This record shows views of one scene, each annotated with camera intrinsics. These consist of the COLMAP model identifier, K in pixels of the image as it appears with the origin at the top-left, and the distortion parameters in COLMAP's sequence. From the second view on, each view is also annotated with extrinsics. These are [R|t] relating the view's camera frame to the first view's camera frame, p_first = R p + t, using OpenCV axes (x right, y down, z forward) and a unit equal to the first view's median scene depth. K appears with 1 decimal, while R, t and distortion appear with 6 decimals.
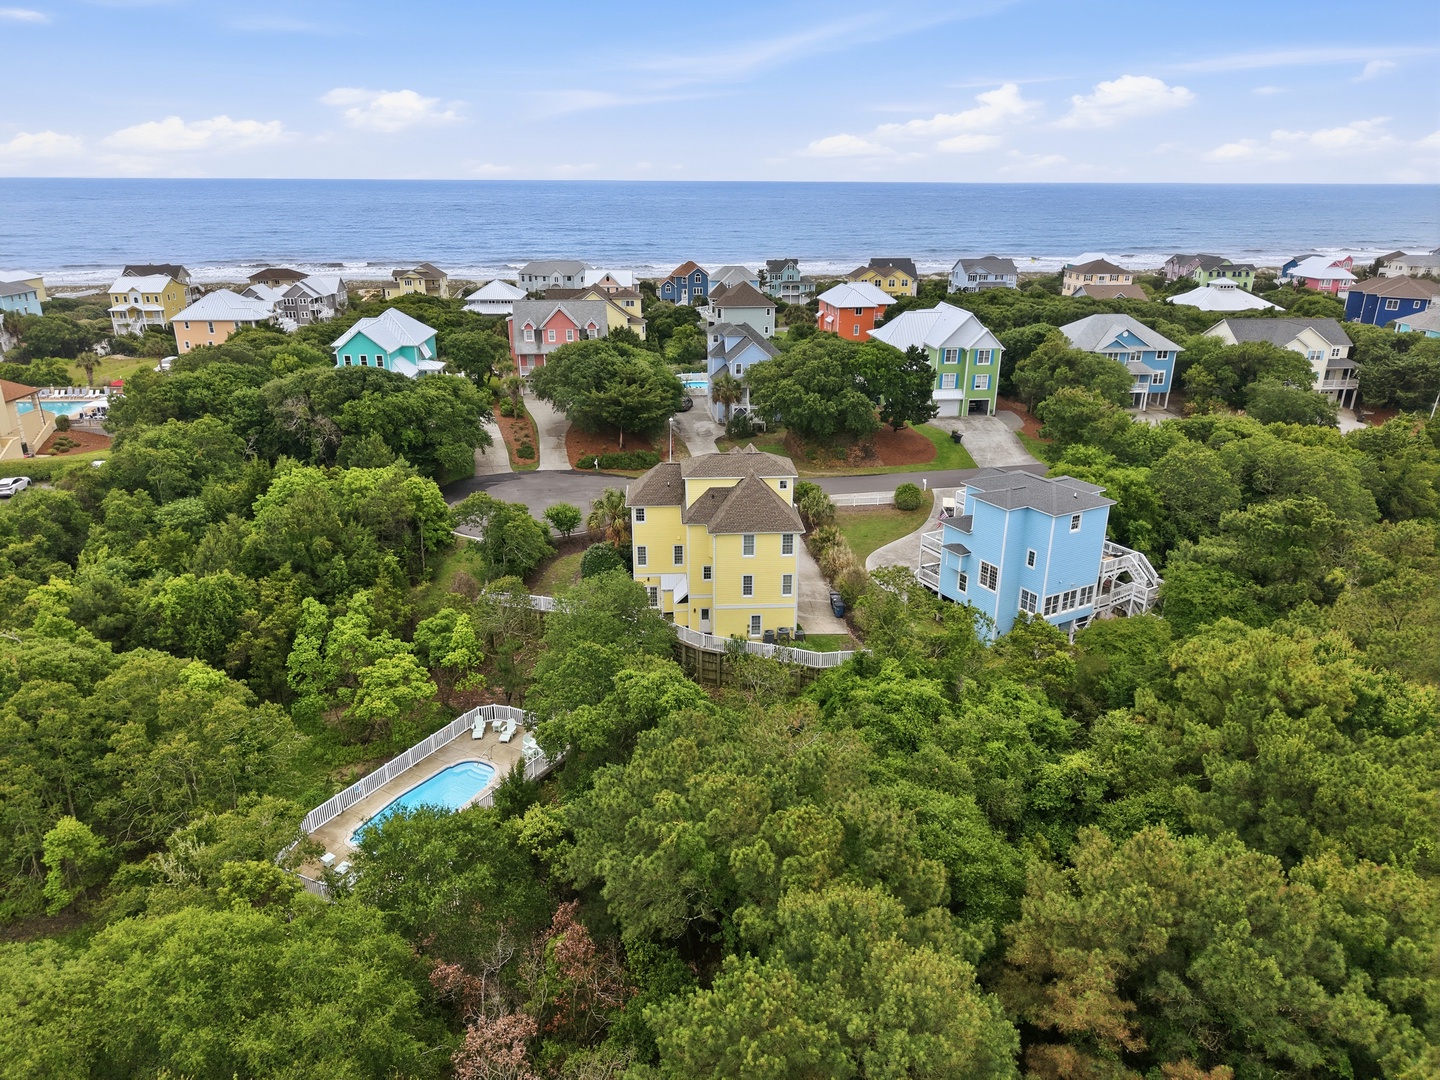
lens RADIAL K [[958.0, 0, 720.0], [0, 958.0, 540.0], [0, 0, 1]] dist [0.055584, -0.056357]
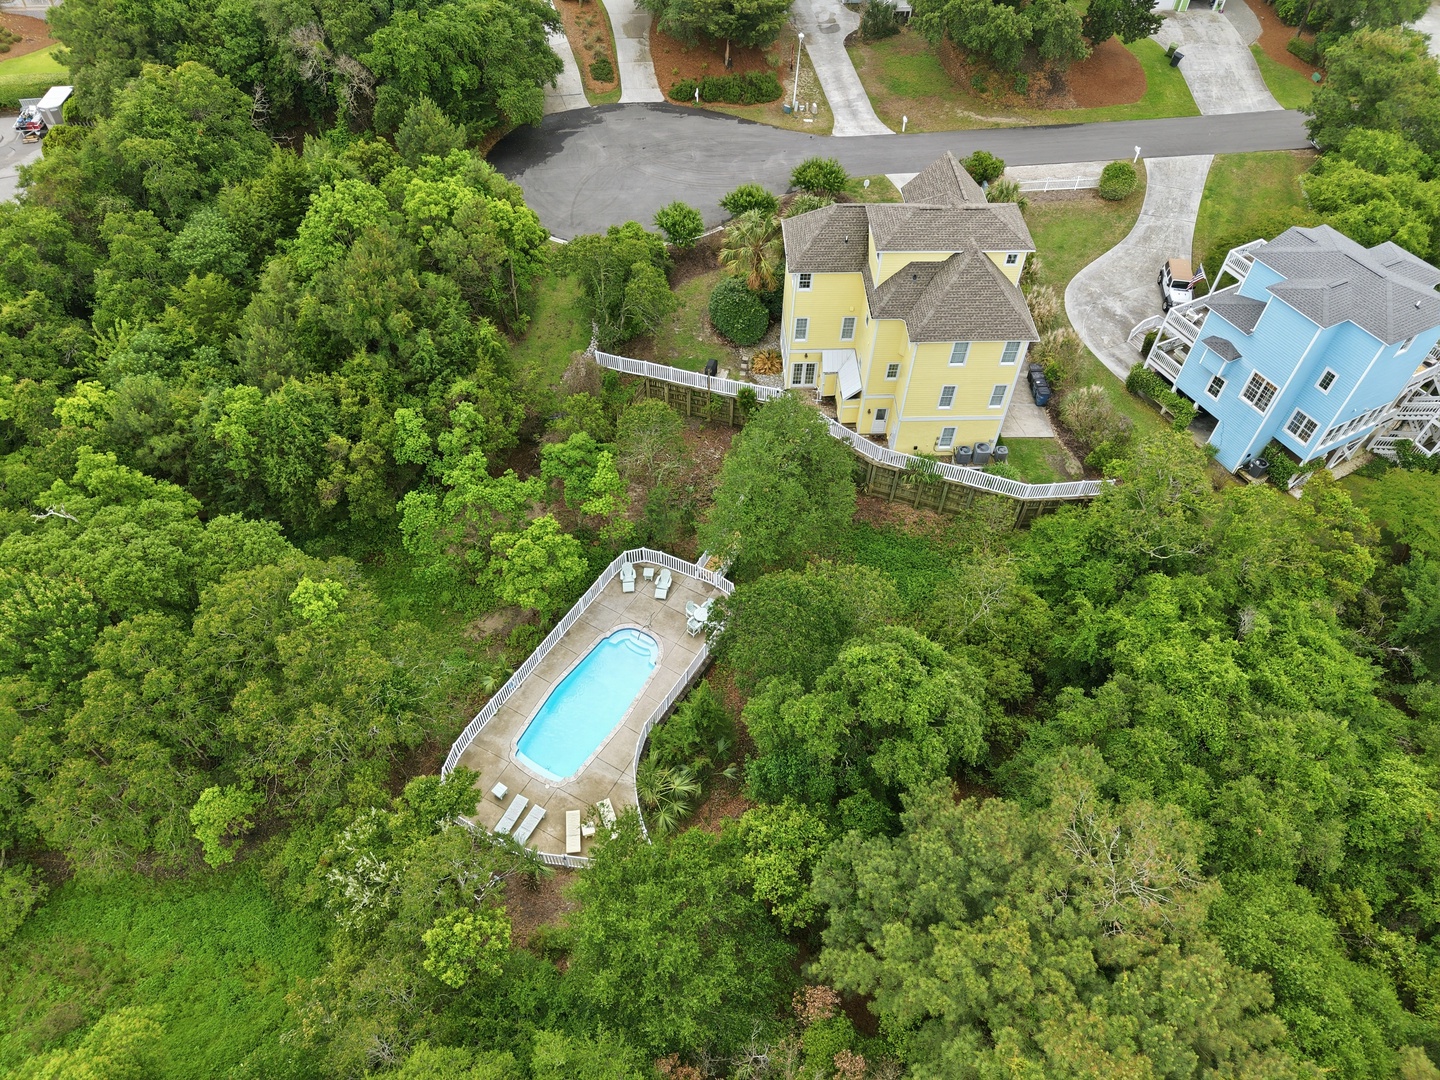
lens RADIAL K [[958.0, 0, 720.0], [0, 958.0, 540.0], [0, 0, 1]] dist [0.055584, -0.056357]
pose [[0.999465, 0.032260, -0.005322, -0.138701], [-0.025507, 0.871131, 0.490387, -0.215705], [0.020456, -0.489990, 0.871488, 0.230614]]
